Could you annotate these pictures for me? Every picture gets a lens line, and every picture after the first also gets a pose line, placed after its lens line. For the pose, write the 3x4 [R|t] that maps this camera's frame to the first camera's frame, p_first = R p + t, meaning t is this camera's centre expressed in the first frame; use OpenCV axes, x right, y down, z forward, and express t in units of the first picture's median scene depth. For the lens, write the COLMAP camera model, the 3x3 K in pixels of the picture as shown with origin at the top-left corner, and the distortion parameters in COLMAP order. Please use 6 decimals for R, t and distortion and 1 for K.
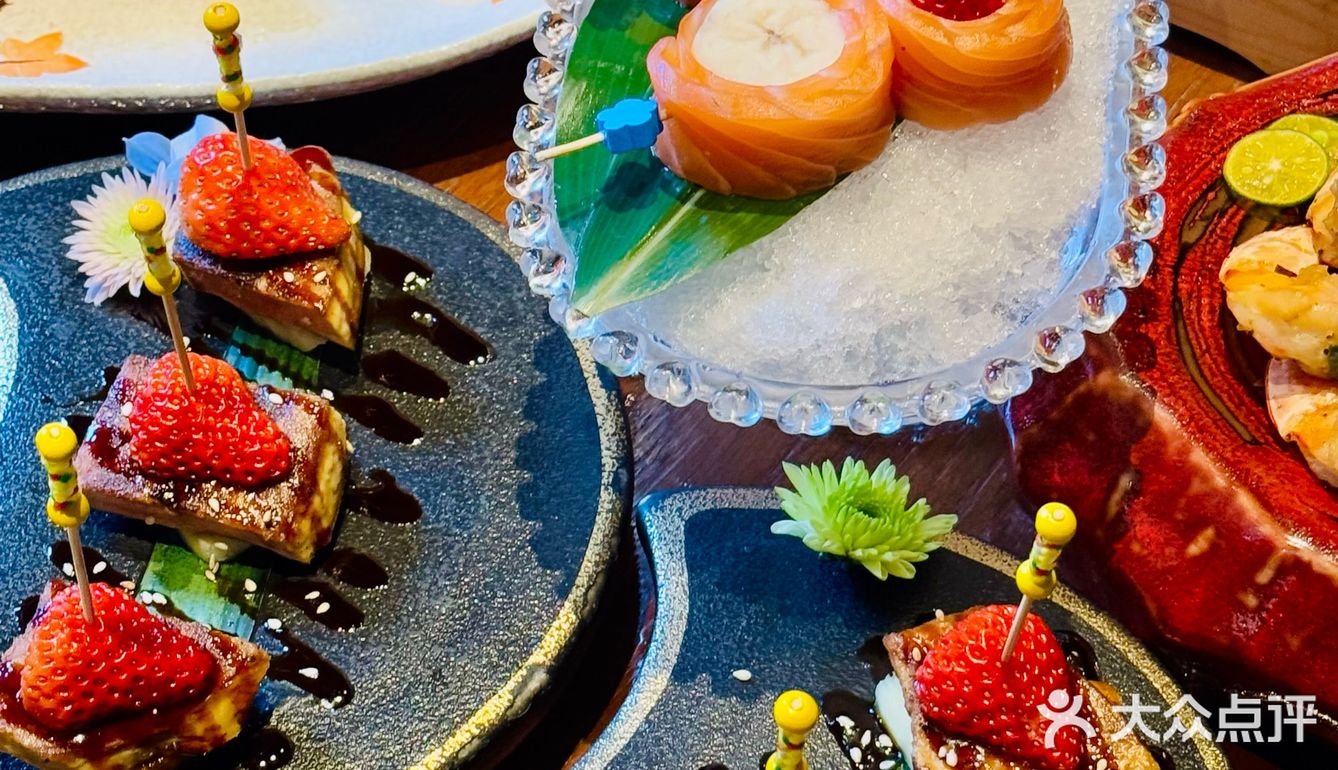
lens RADIAL K [[2987.3, 0, 672.4], [0, 2987.3, 386.4], [0, 0, 1]] dist [0.083856, 0.000000]
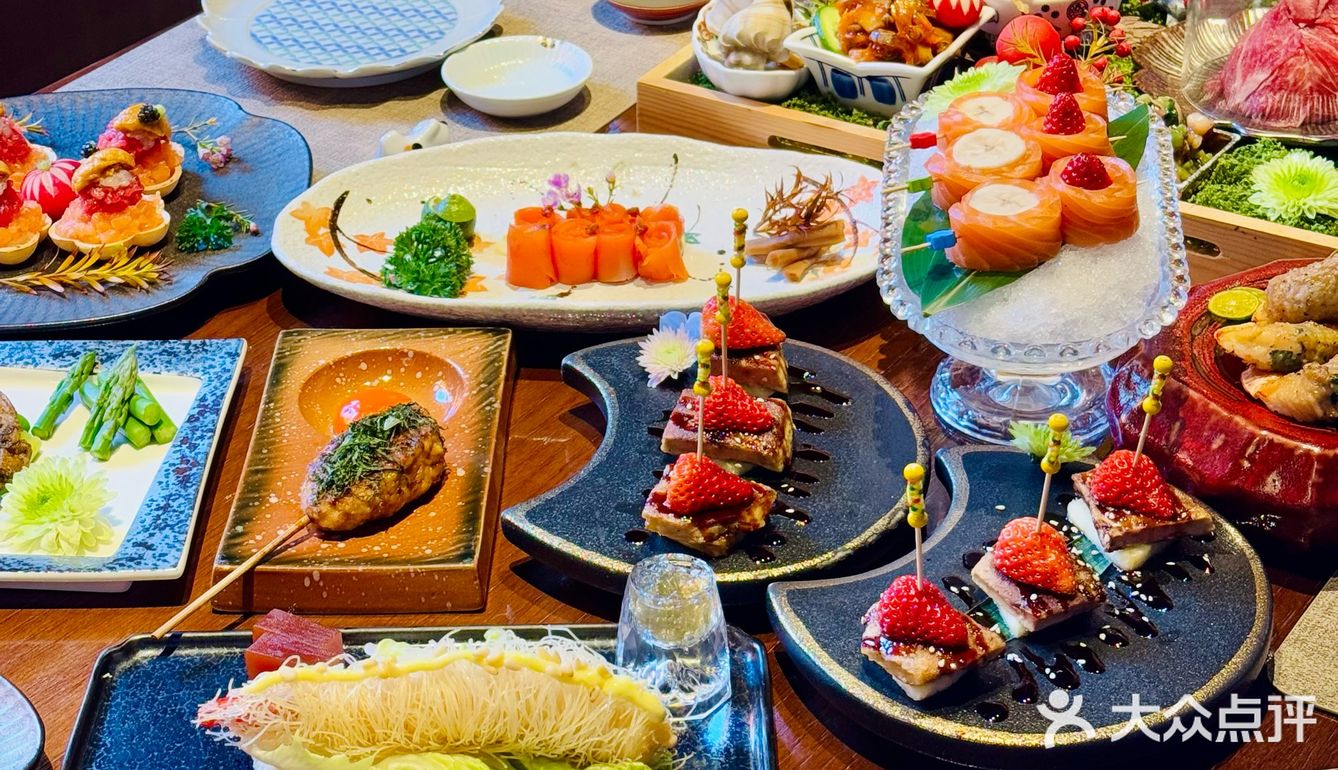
lens RADIAL K [[2105.3, 0, 666.2], [0, 2105.3, 384.5], [0, 0, 1]] dist [-0.019033, 0.000000]
pose [[0.999533, -0.017941, -0.024742, -0.168103], [0.011107, 0.967452, -0.252809, 0.375081], [0.028473, 0.252416, 0.967200, -0.427816]]
